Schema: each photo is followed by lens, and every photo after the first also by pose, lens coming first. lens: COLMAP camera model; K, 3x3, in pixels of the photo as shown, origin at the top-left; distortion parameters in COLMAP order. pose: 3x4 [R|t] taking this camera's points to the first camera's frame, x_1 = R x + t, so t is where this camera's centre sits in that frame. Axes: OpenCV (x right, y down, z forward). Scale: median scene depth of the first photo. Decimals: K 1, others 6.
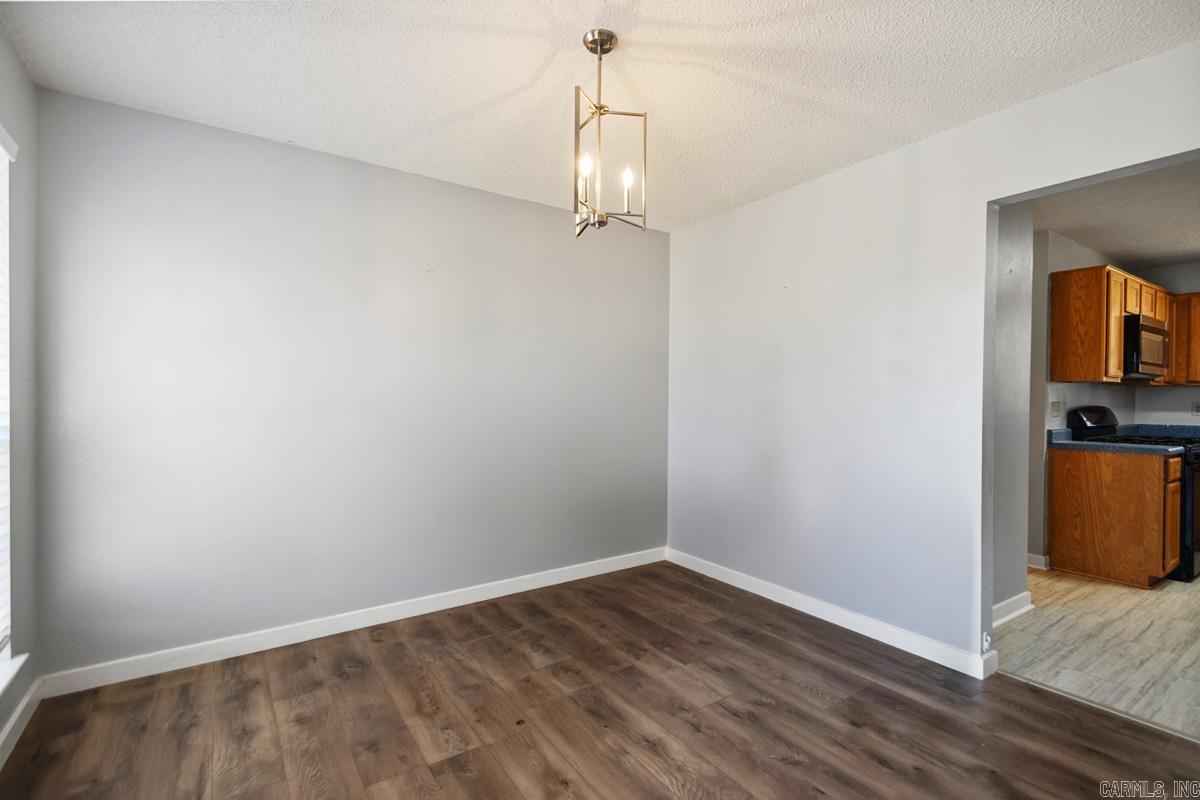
lens RADIAL K [[556.2, 0, 598.2], [0, 556.2, 399.3], [0, 0, 1]] dist [0.012969, -0.008508]
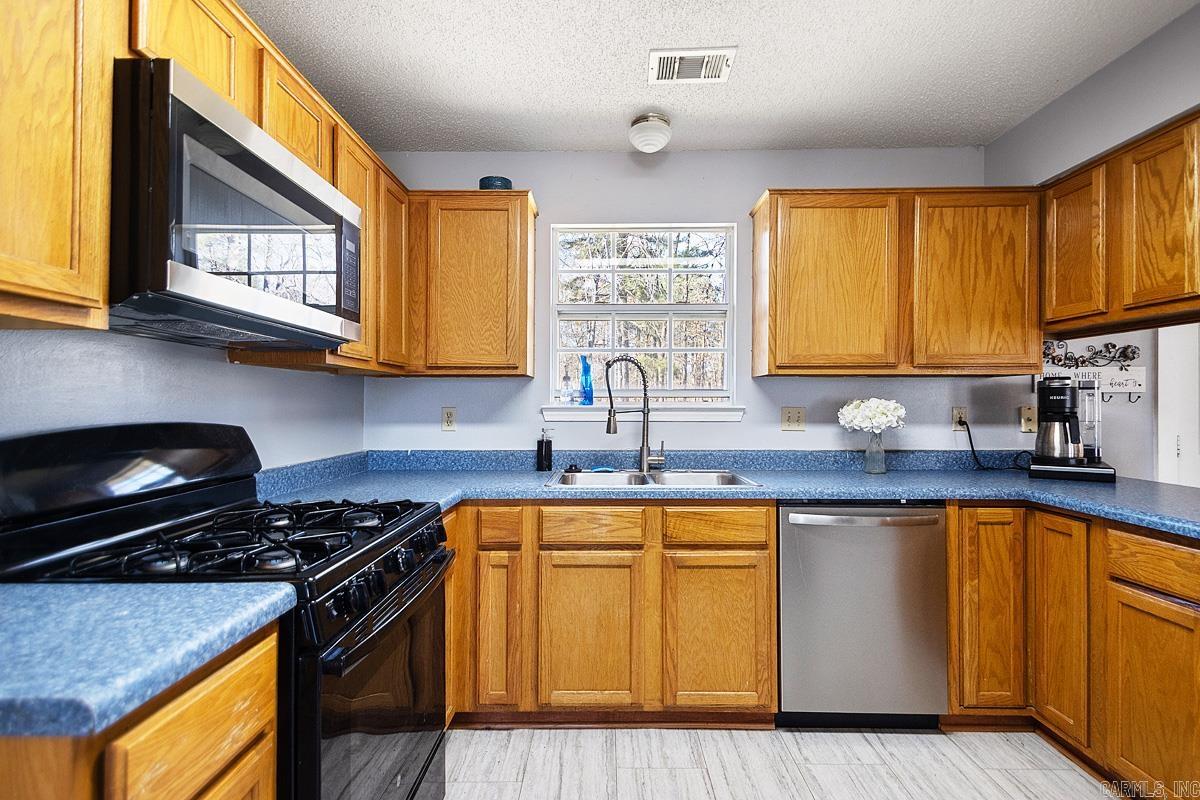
lens RADIAL K [[556.2, 0, 595.9], [0, 556.2, 388.6], [0, 0, 1]] dist [0.012969, -0.008508]
pose [[0.572206, 0.021615, 0.819825, 0.729508], [0.006814, 0.999493, -0.031108, 0.005445], [-0.820081, 0.023386, 0.571769, 0.584531]]
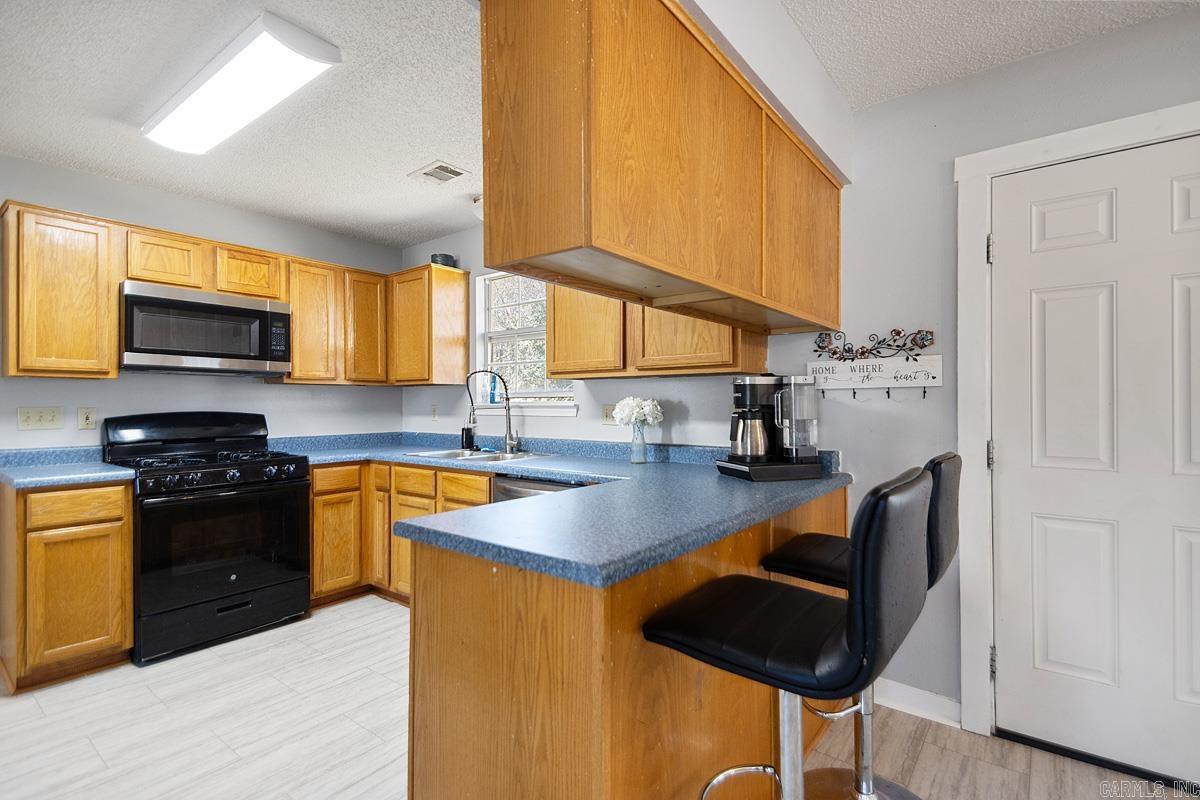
lens RADIAL K [[556.2, 0, 622.4], [0, 556.2, 398.7], [0, 0, 1]] dist [0.012969, -0.008508]
pose [[0.943117, -0.005390, 0.332416, 1.102476], [0.009526, 0.999896, -0.010816, 0.007931], [-0.332324, 0.013367, 0.943071, 0.111991]]
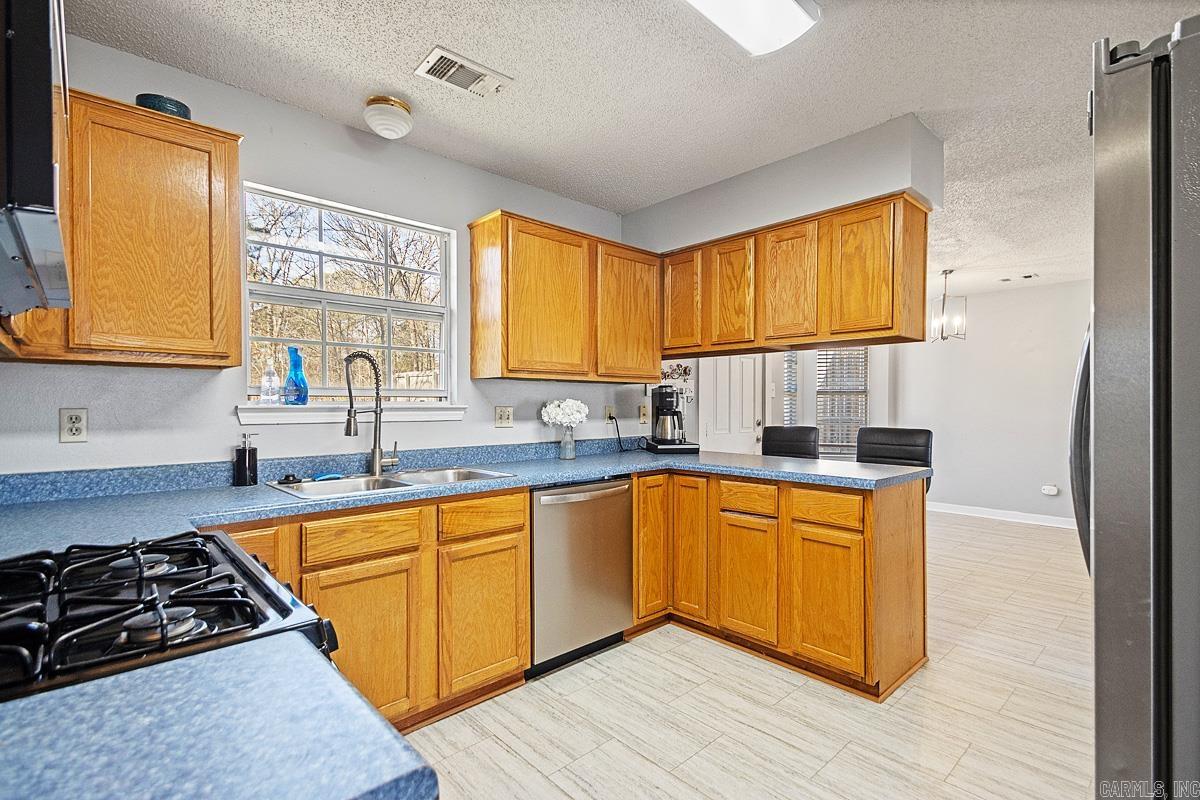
lens RADIAL K [[556.2, 0, 603.9], [0, 556.2, 400.3], [0, 0, 1]] dist [0.012969, -0.008508]
pose [[-0.163280, 0.007309, 0.986553, 0.661635], [0.008556, 0.999945, -0.005992, 0.005692], [-0.986543, 0.007462, -0.163333, 0.734752]]
